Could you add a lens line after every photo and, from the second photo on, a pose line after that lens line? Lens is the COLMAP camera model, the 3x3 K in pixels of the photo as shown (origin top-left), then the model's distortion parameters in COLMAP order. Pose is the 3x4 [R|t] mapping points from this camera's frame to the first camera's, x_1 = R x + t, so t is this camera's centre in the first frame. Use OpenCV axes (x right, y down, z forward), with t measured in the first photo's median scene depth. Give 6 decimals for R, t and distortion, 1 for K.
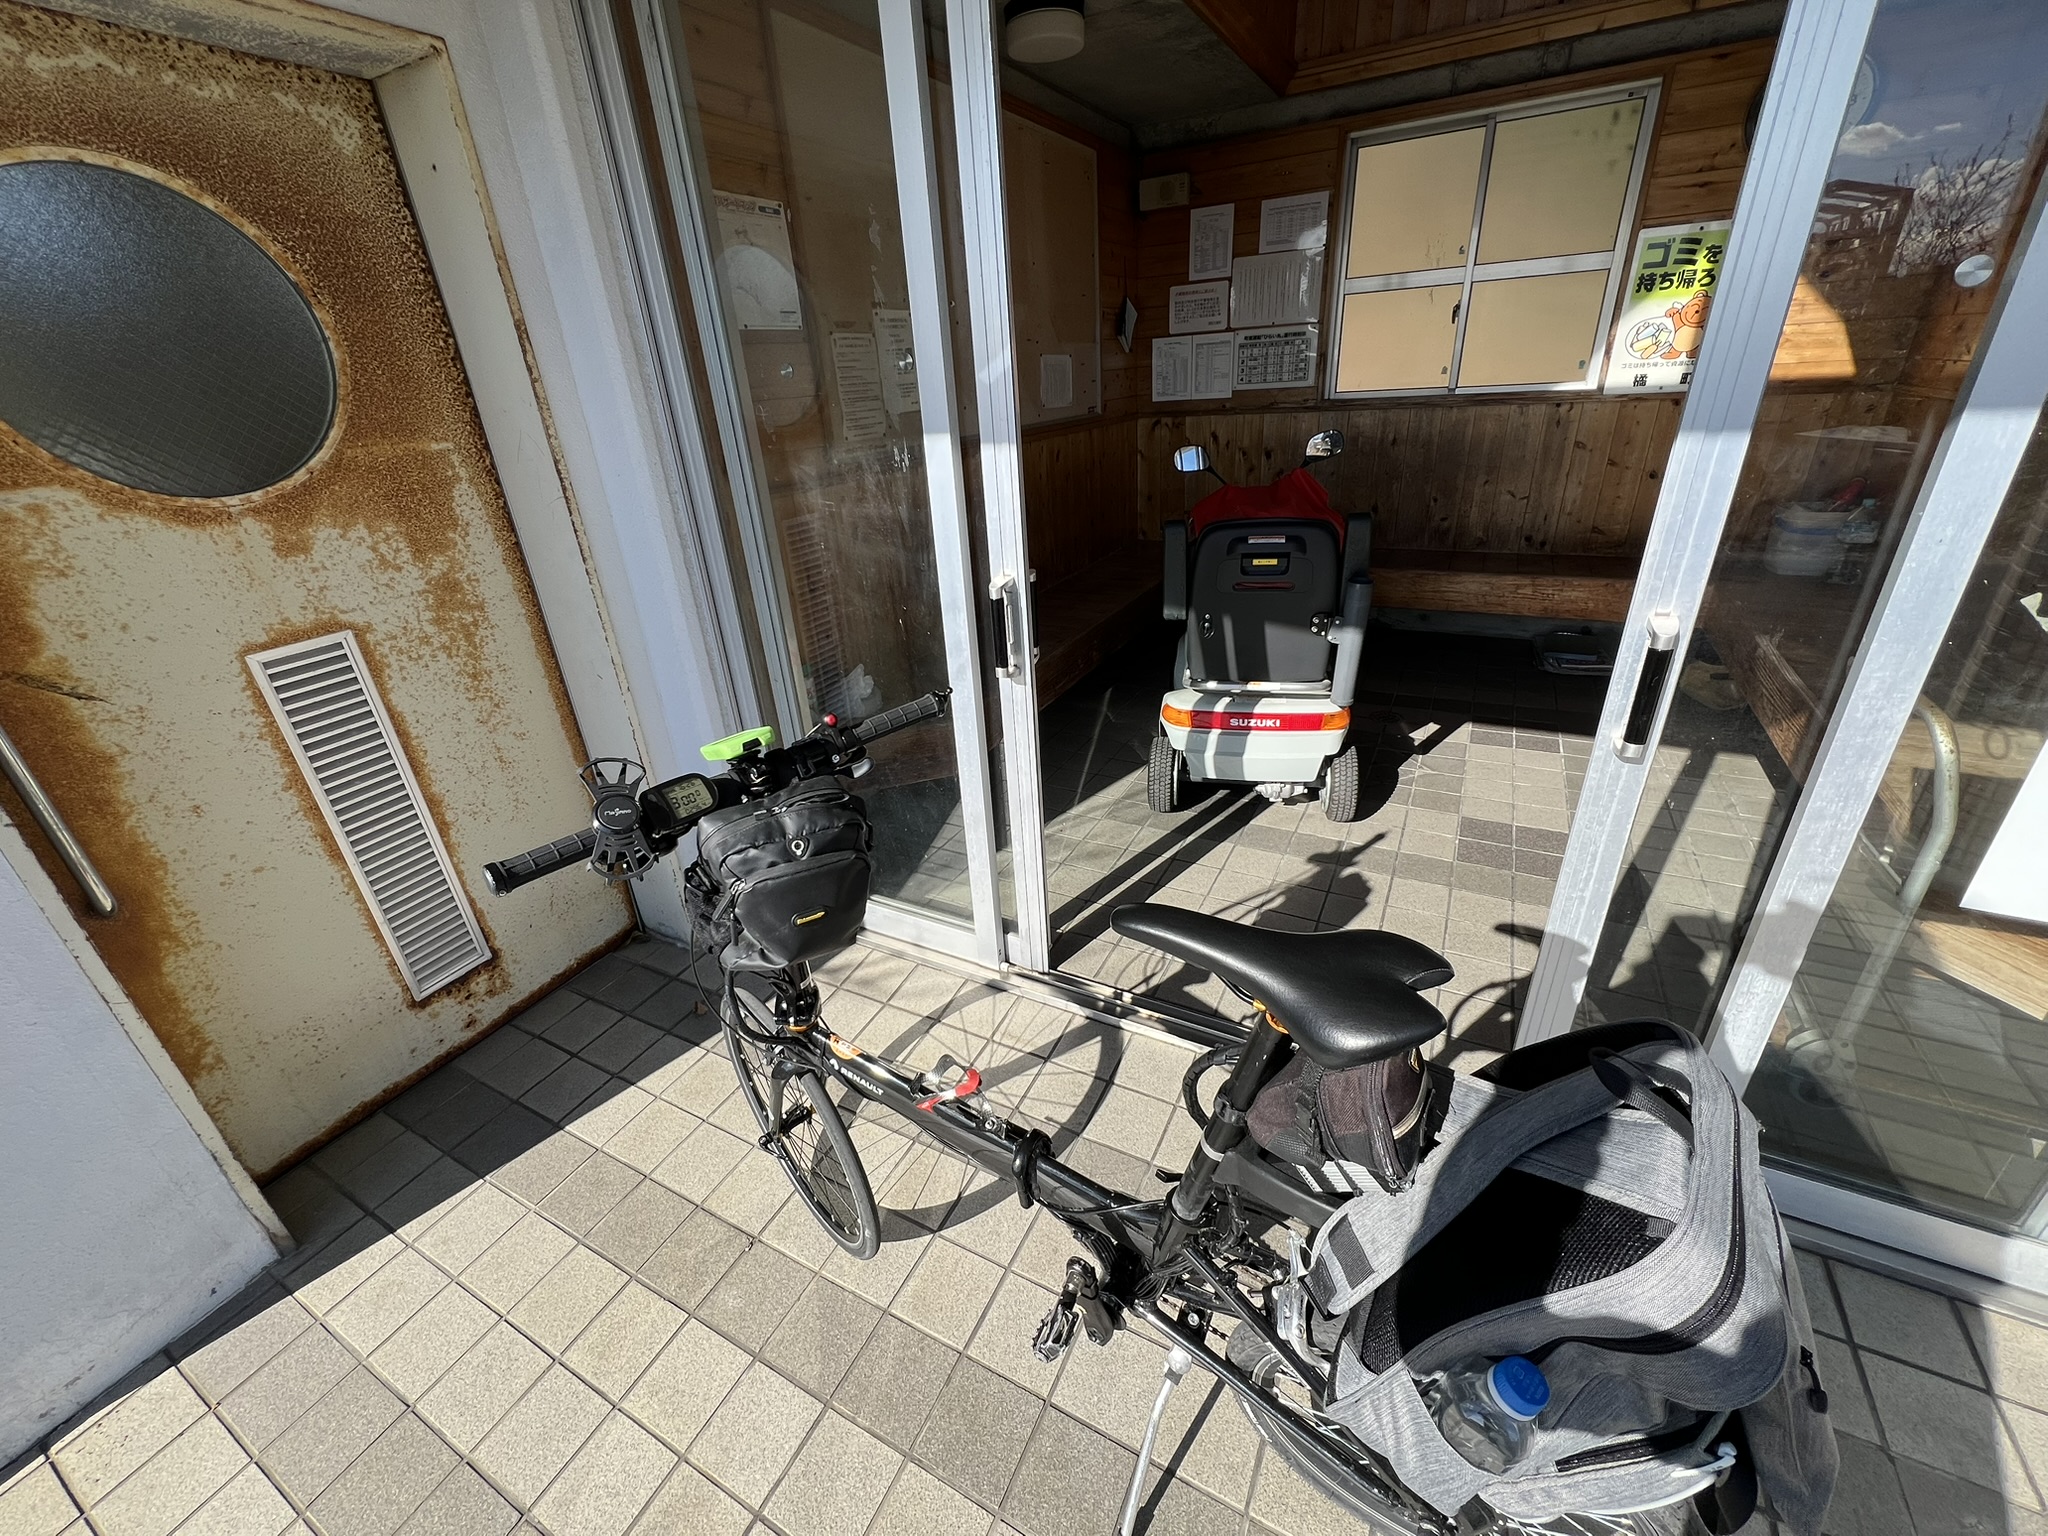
lens RADIAL K [[824.1, 0, 1016.4], [0, 824.1, 762.4], [0, 0, 1]] dist [-0.004145, 0.000303]
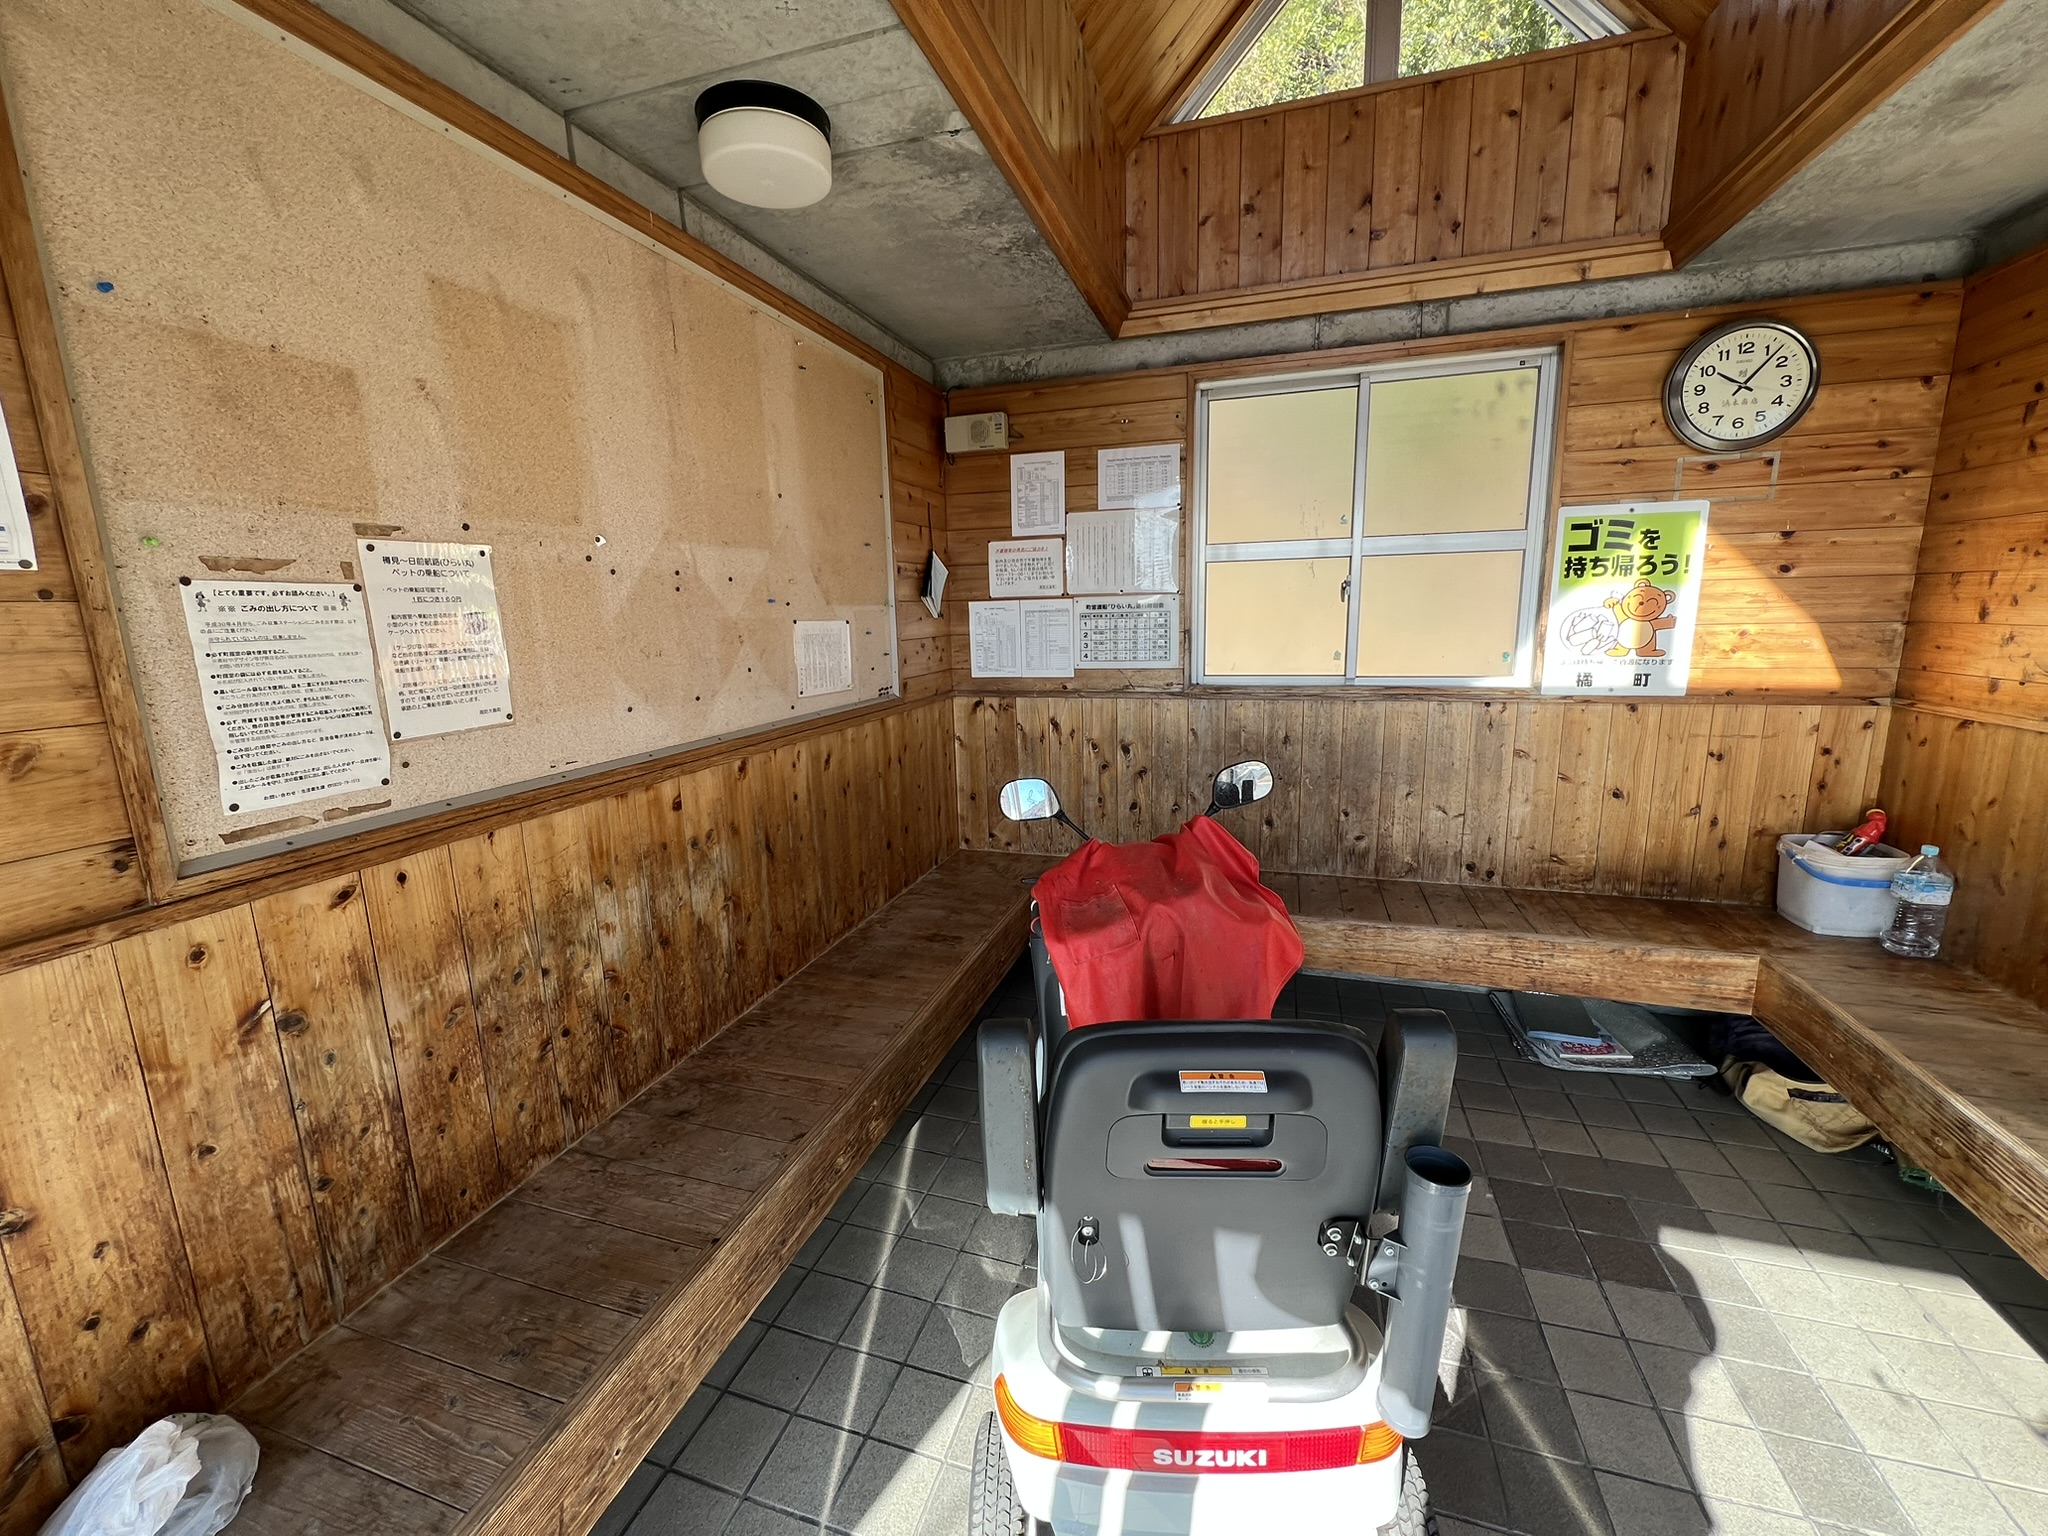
lens RADIAL K [[824.1, 0, 1020.2], [0, 824.1, 755.9], [0, 0, 1]] dist [-0.004145, 0.000303]
pose [[0.980943, 0.005550, 0.194215, 0.076472], [0.047427, 0.962516, -0.267047, -0.201630], [-0.188417, 0.271169, 0.943910, 0.363876]]
